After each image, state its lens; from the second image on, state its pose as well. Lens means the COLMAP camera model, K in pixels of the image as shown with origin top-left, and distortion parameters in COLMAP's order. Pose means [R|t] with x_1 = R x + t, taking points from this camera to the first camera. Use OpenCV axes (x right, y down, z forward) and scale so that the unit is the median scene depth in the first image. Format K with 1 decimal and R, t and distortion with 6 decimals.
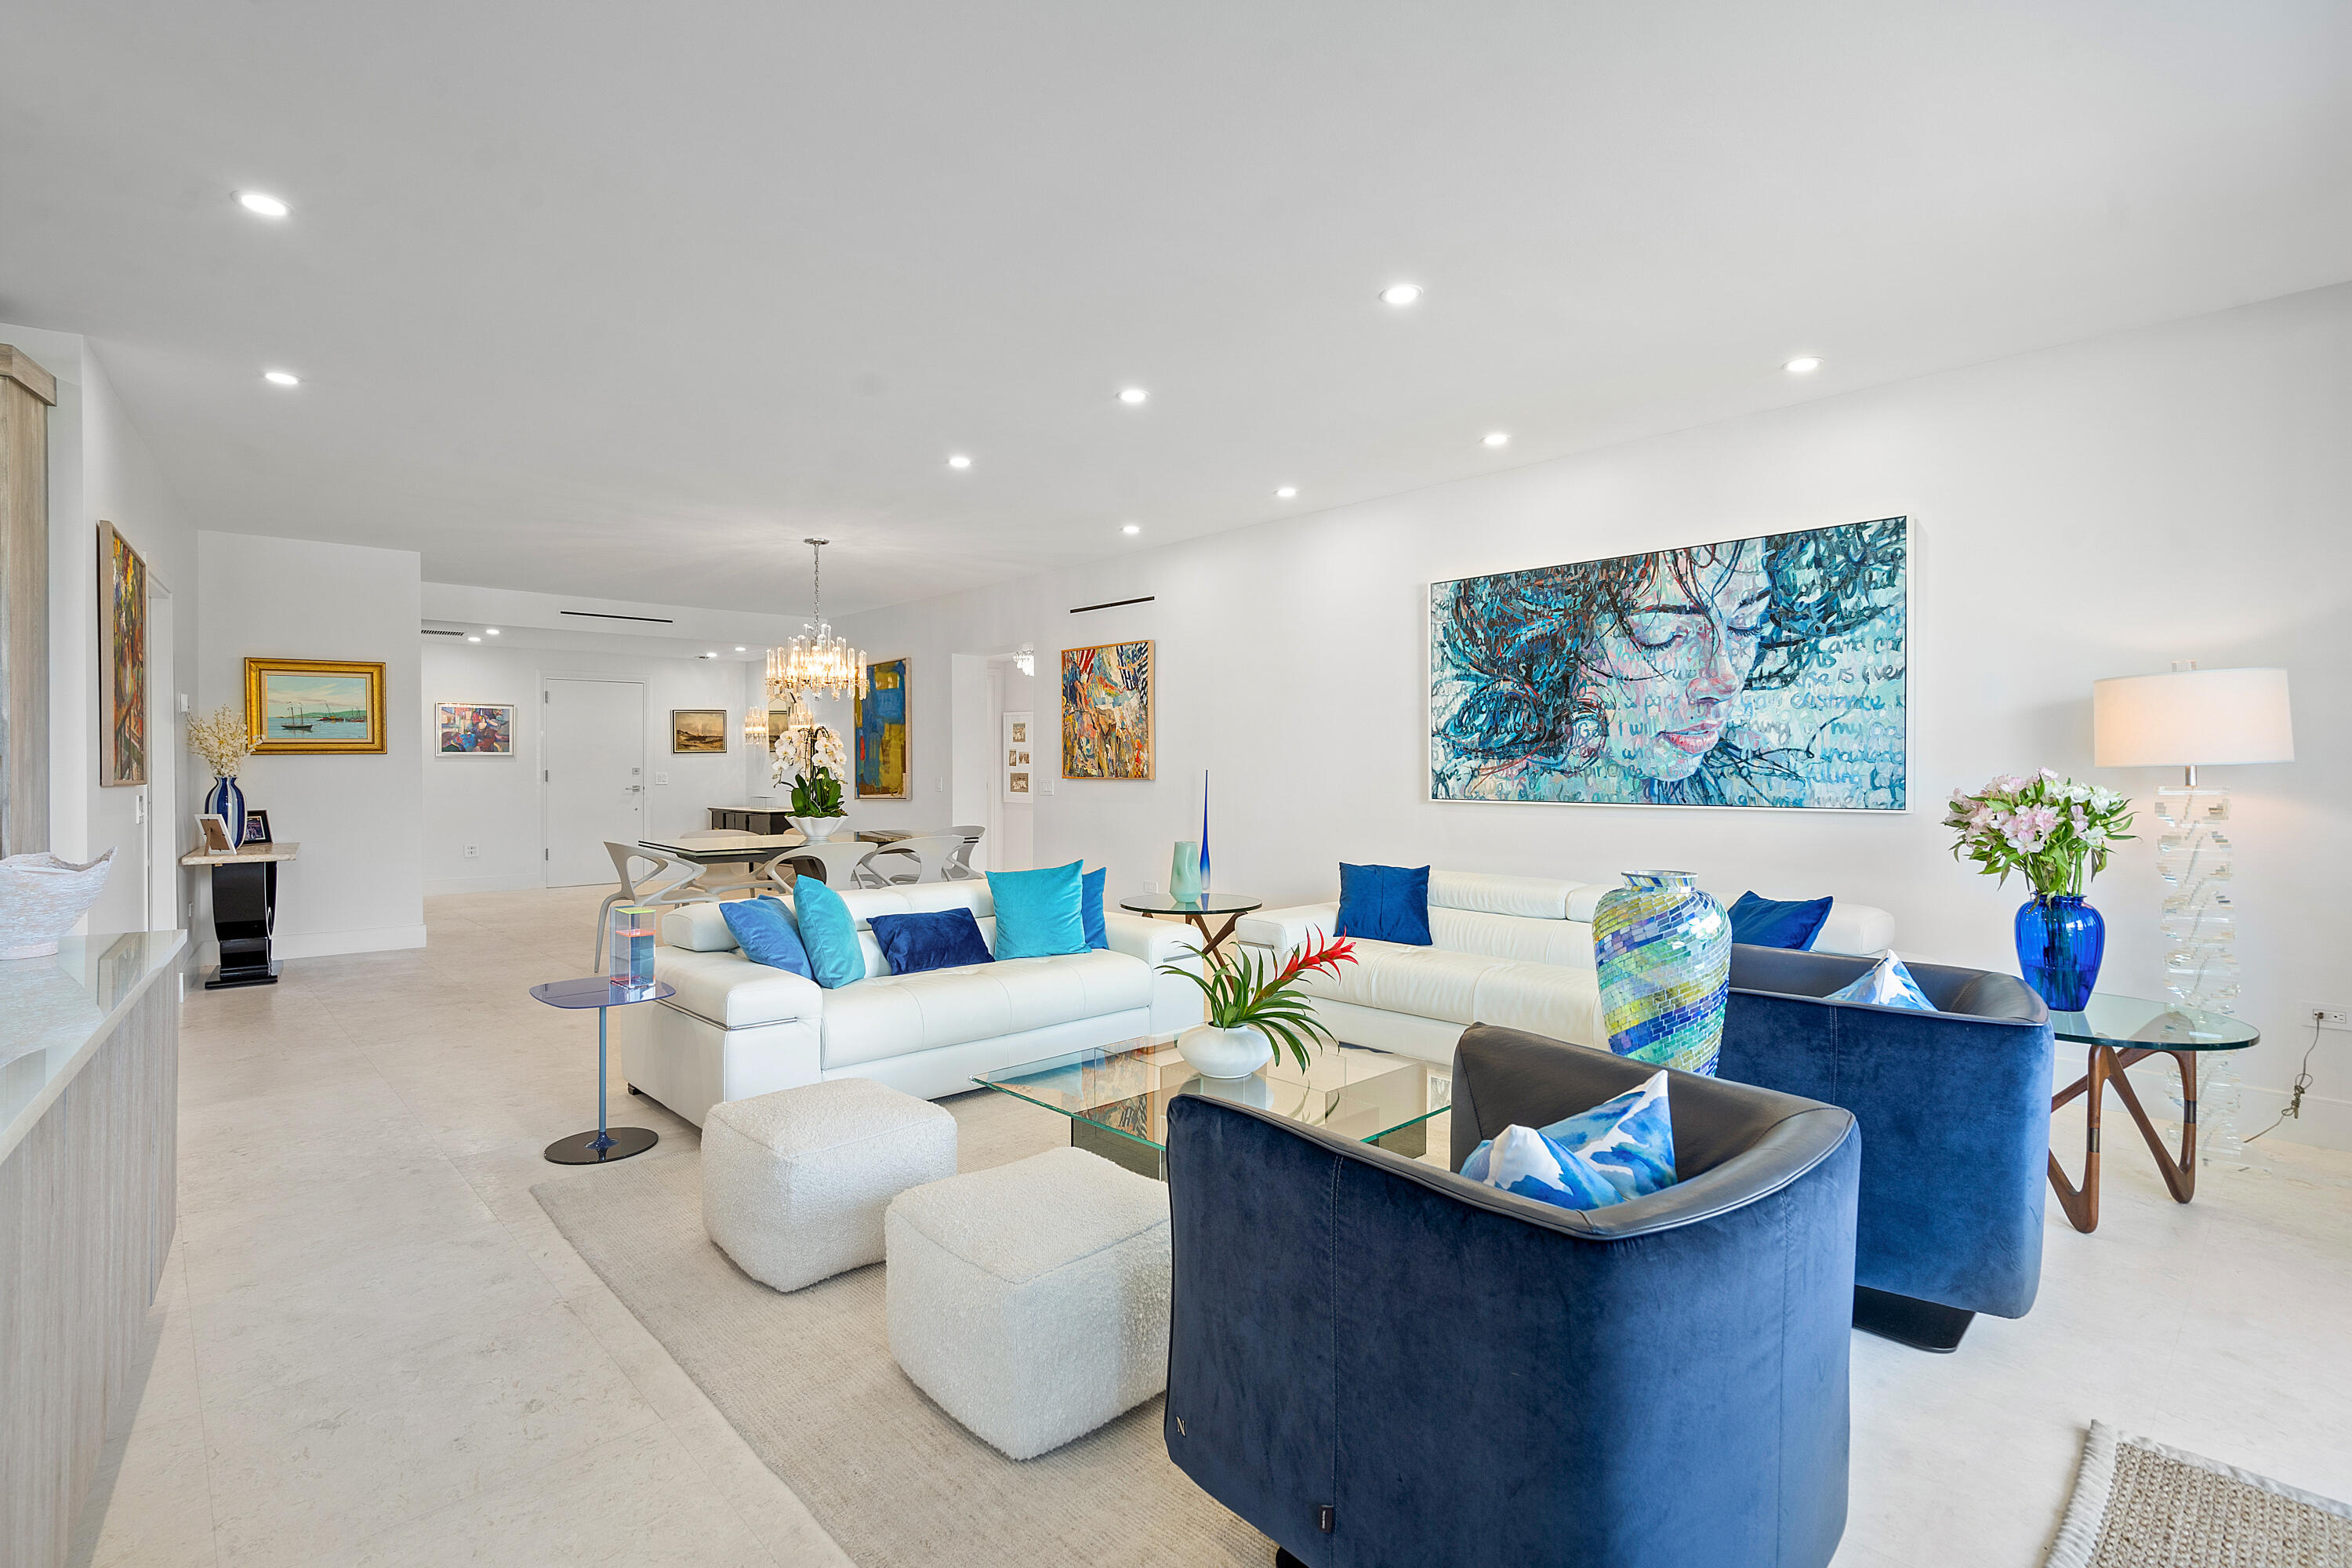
lens RADIAL K [[1099.2, 0, 1184.6], [0, 1099.2, 780.4], [0, 0, 1]] dist [-0.005193, 0.003271]
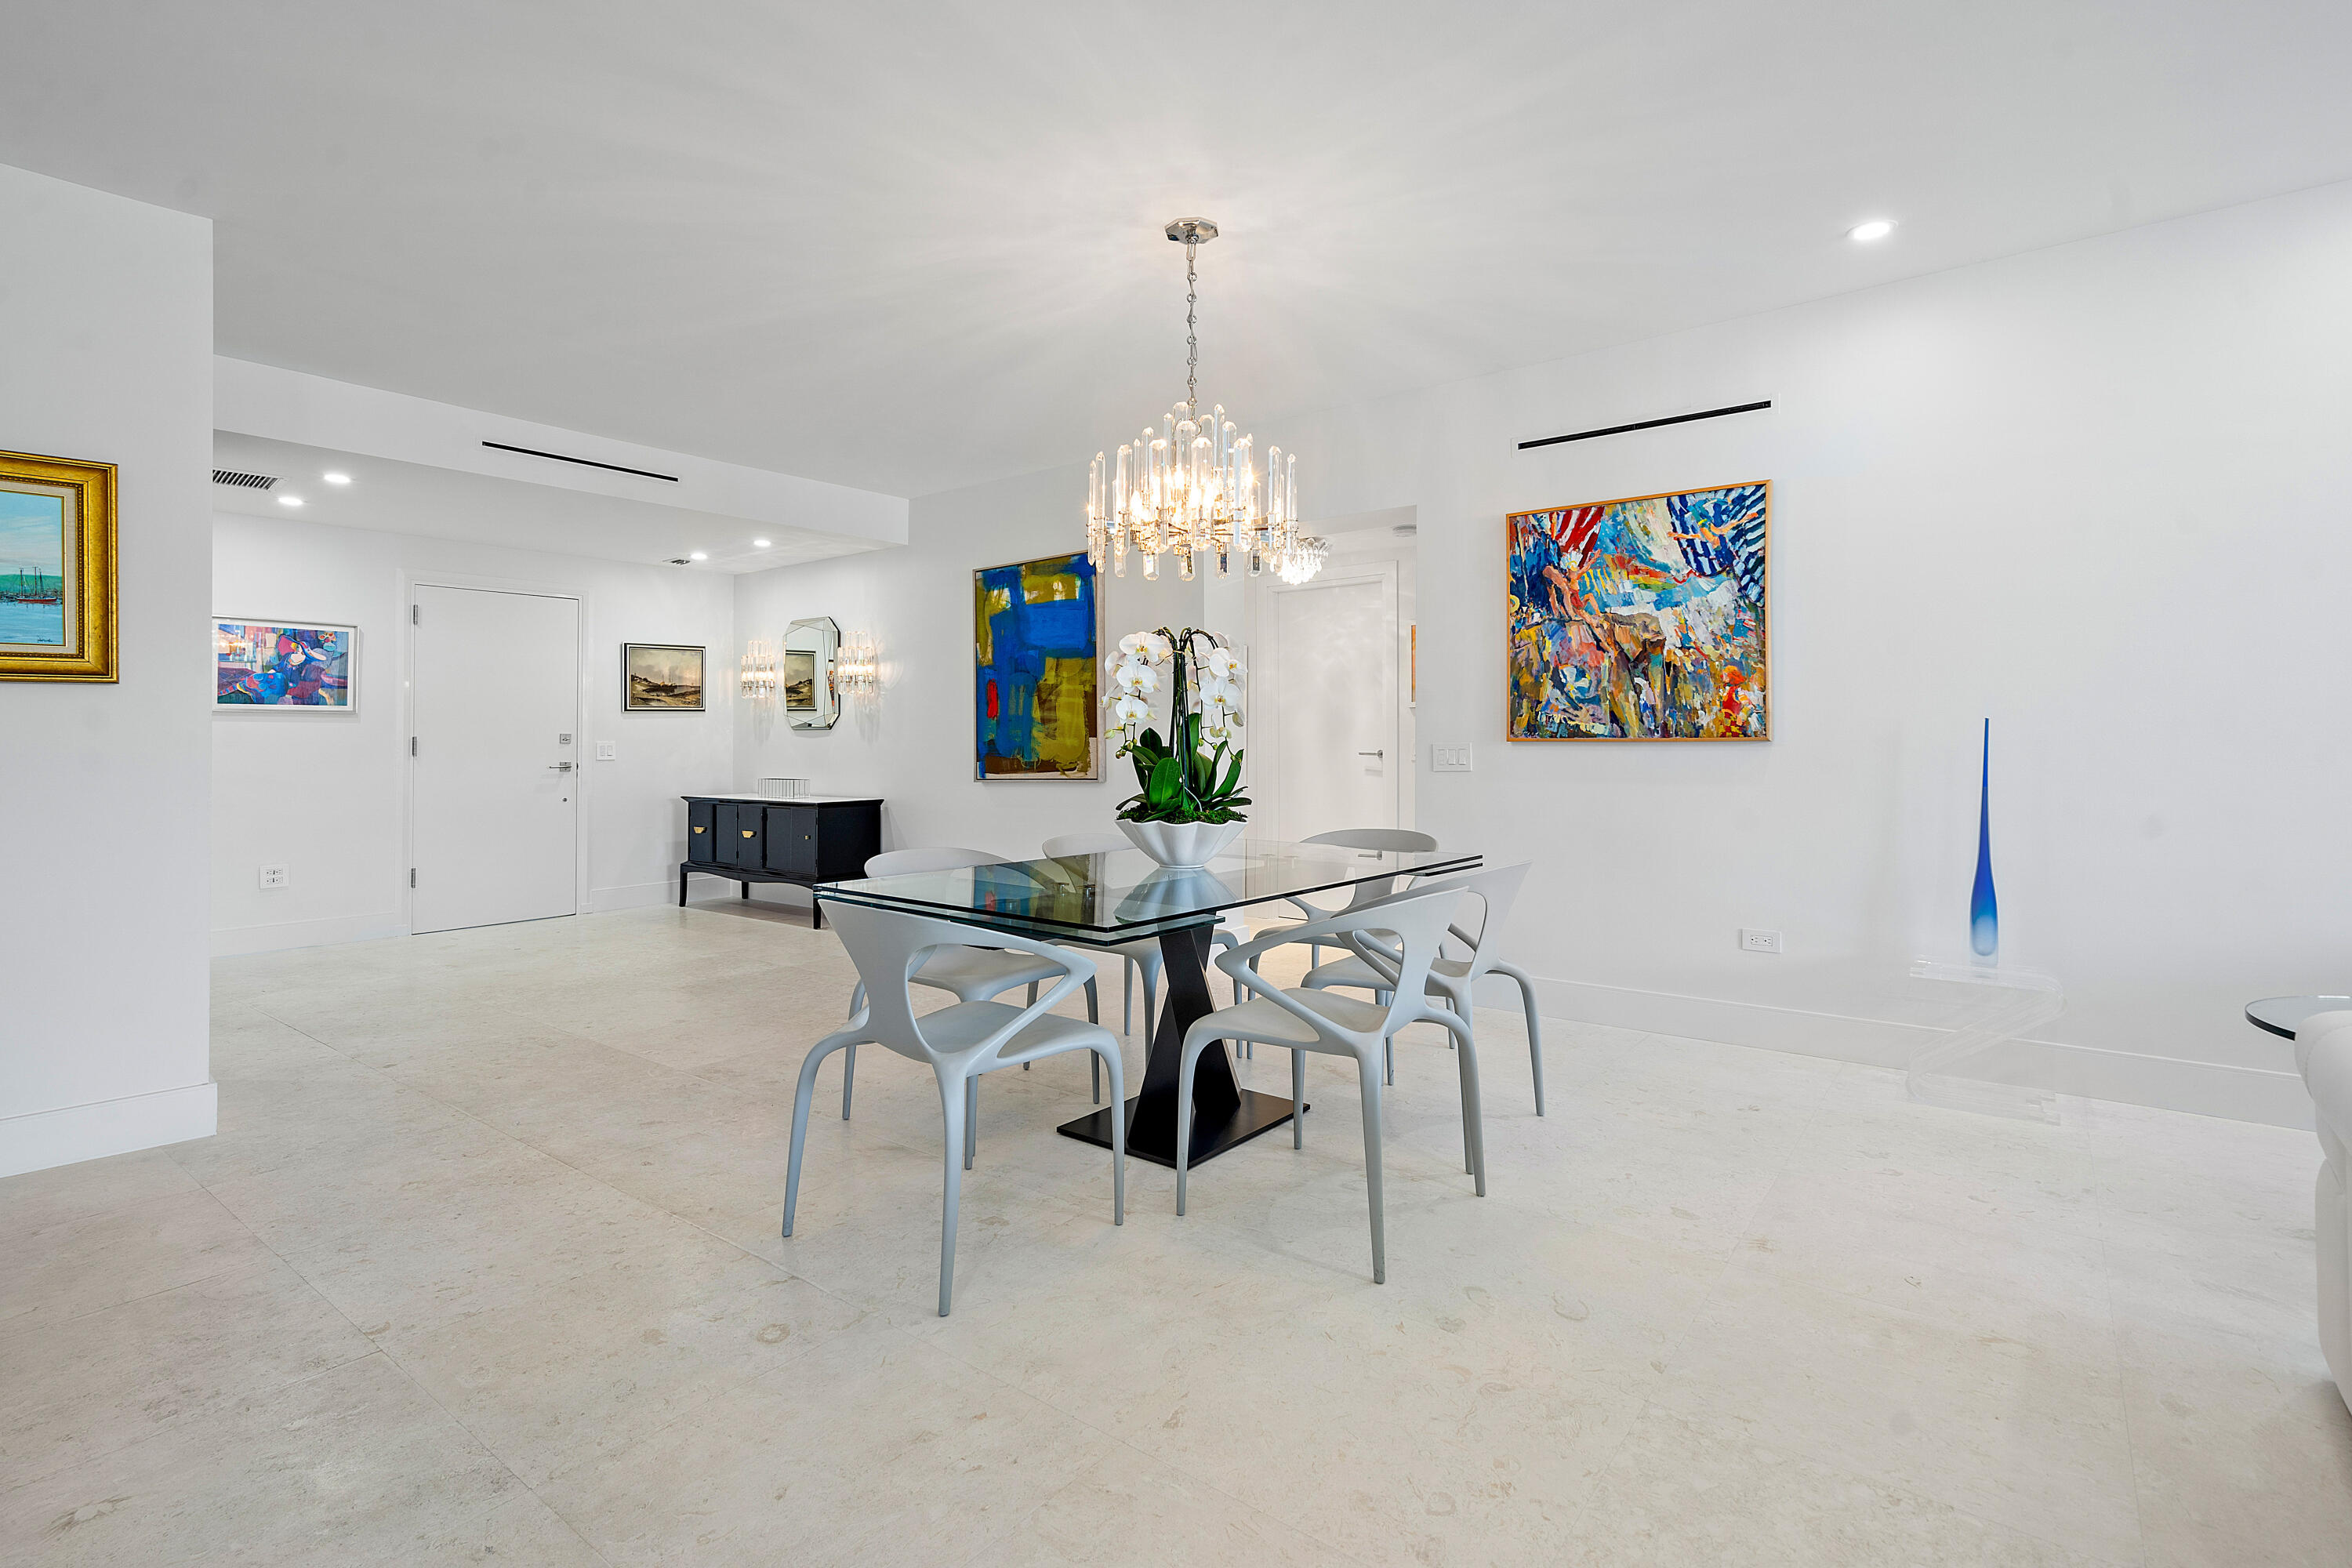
lens RADIAL K [[1099.2, 0, 1224.8], [0, 1099.2, 736.1], [0, 0, 1]] dist [-0.005193, 0.003271]
pose [[0.984855, -0.000305, 0.173381, -0.503738], [0.003998, 0.999773, -0.020949, 0.009734], [-0.173335, 0.021325, 0.984632, 0.675643]]
